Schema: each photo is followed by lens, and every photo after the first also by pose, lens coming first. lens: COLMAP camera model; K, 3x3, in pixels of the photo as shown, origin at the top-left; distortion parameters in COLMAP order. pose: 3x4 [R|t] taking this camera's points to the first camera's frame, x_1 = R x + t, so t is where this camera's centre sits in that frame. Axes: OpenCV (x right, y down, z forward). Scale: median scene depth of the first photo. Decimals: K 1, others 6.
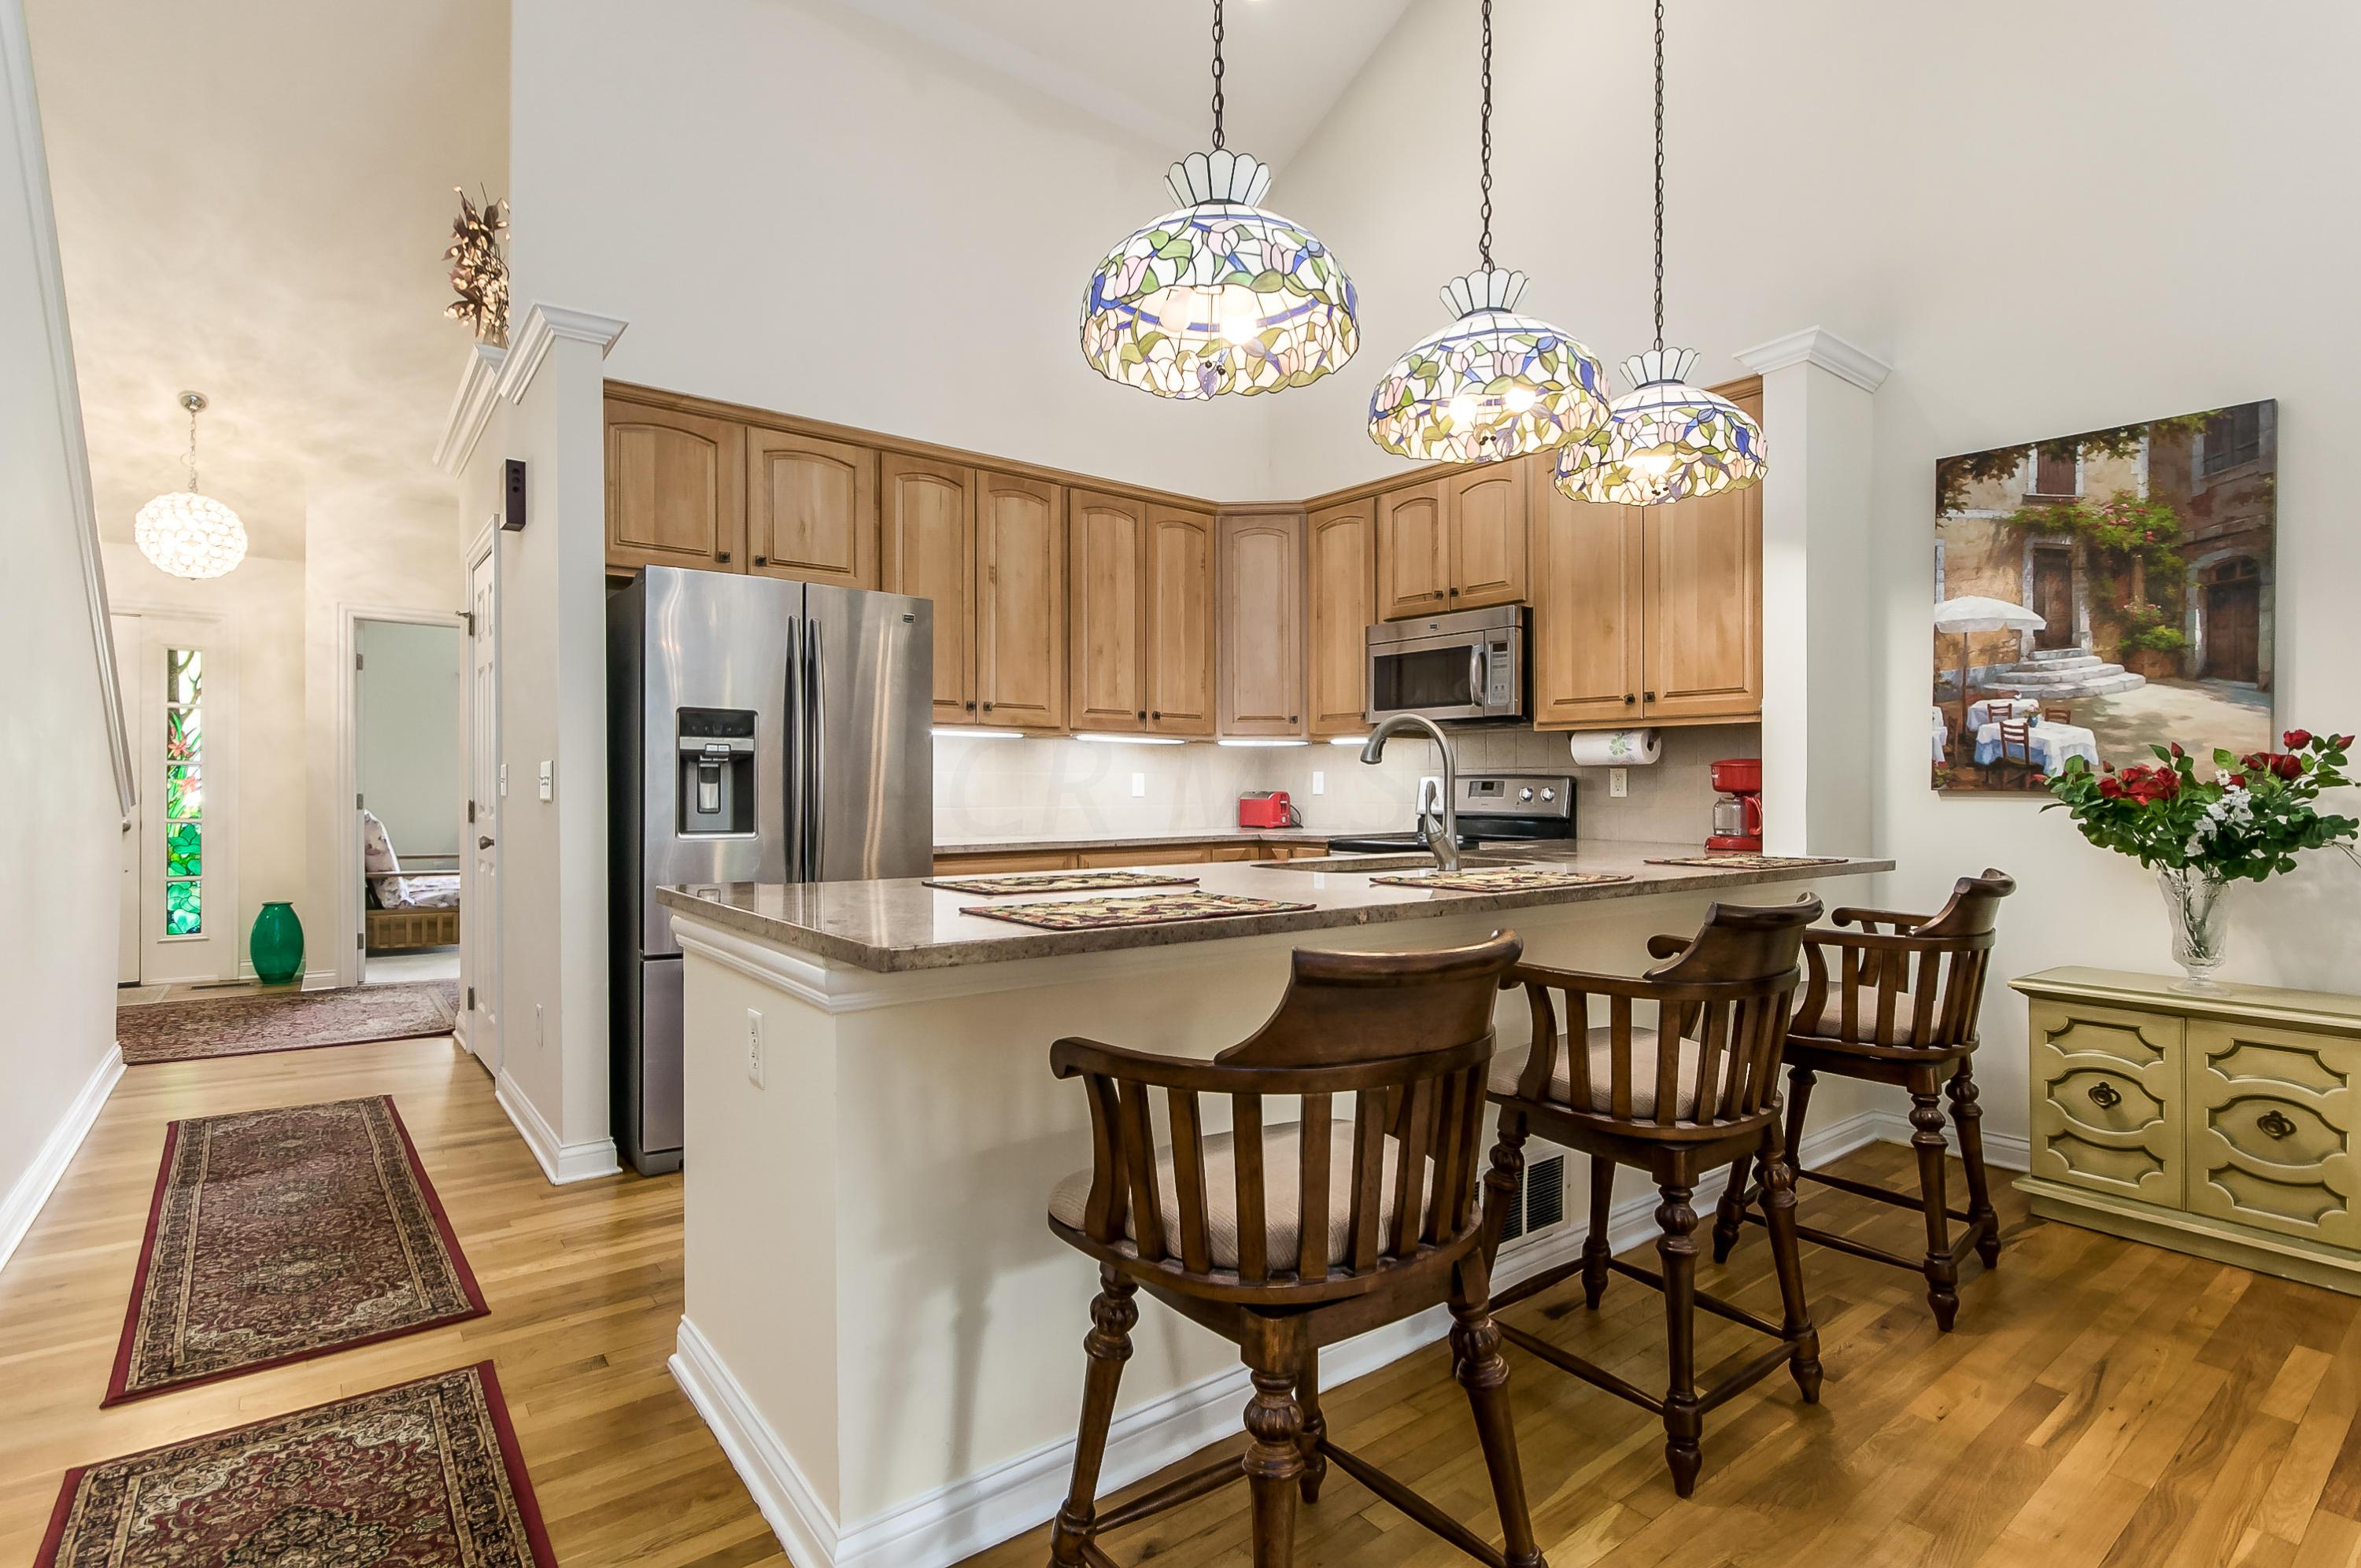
lens RADIAL K [[1135.6, 0, 1177.2], [0, 1135.6, 782.9], [0, 0, 1]] dist [-0.000976, -0.002260]
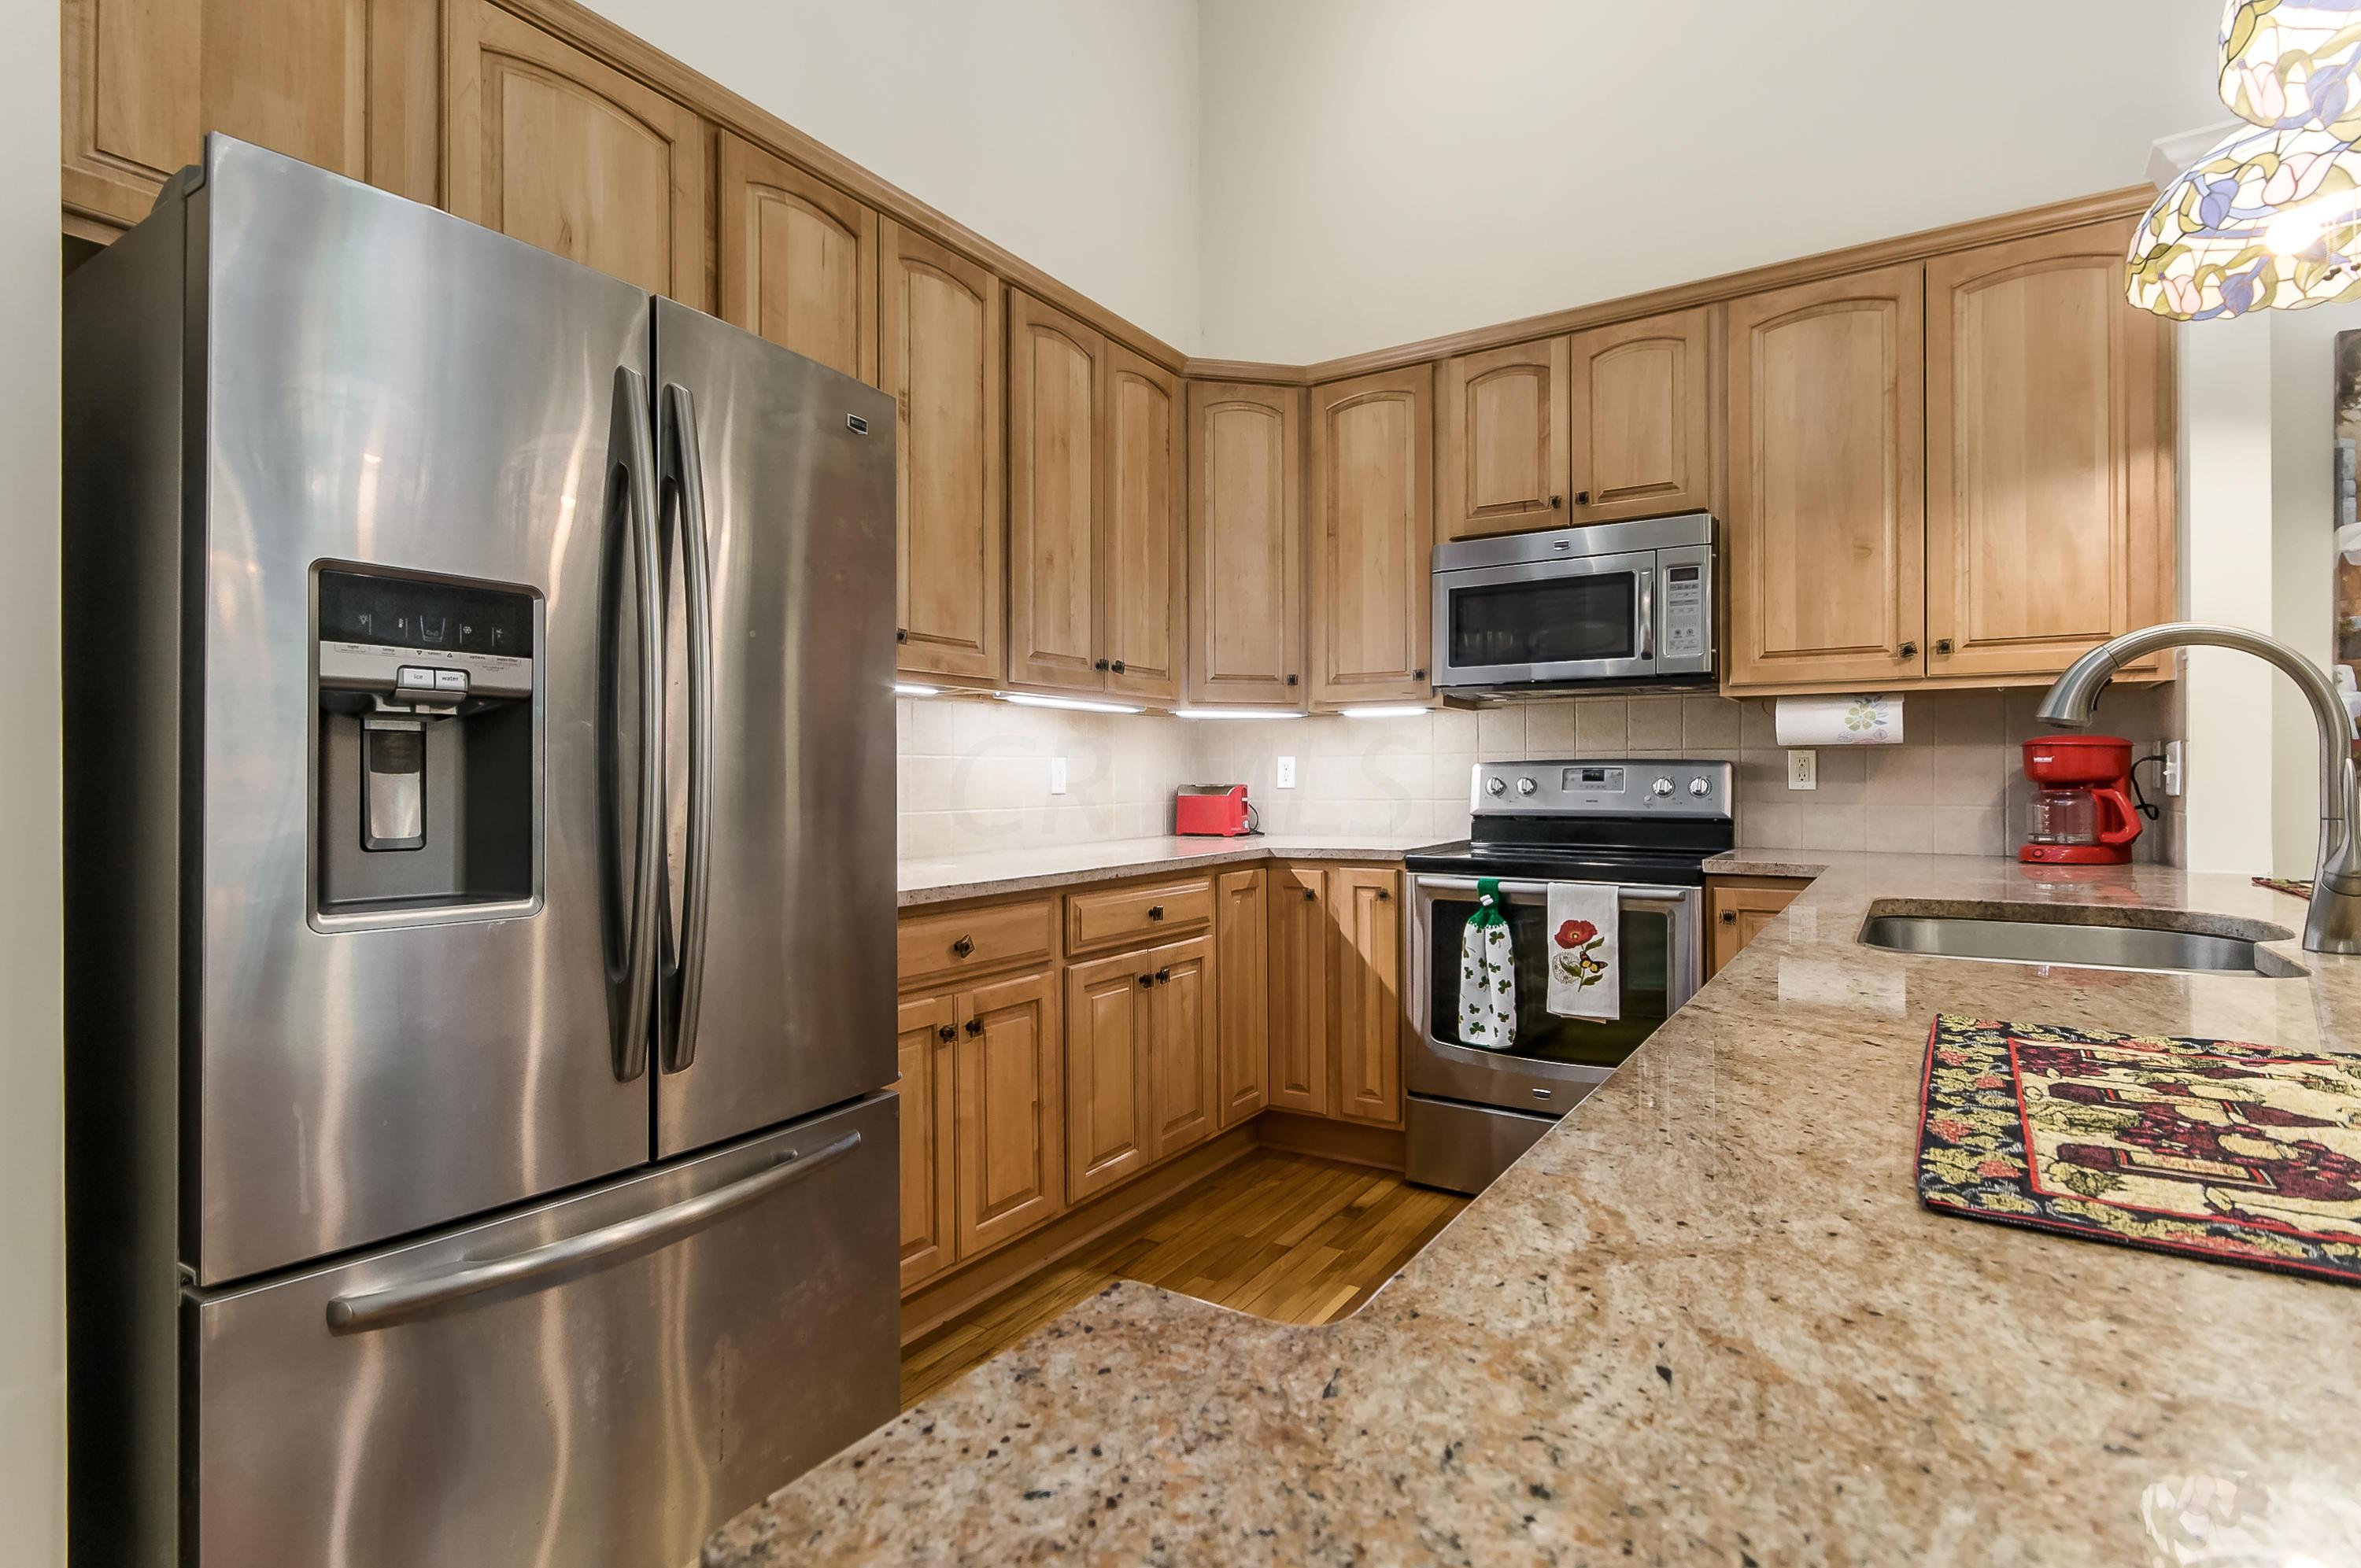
lens RADIAL K [[1135.6, 0, 1184.6], [0, 1135.6, 775.0], [0, 0, 1]] dist [-0.000976, -0.002260]
pose [[0.944938, -0.003325, 0.327234, -0.236852], [0.003015, 0.999994, 0.001455, 0.000766], [-0.327237, -0.000388, 0.944942, 0.457413]]
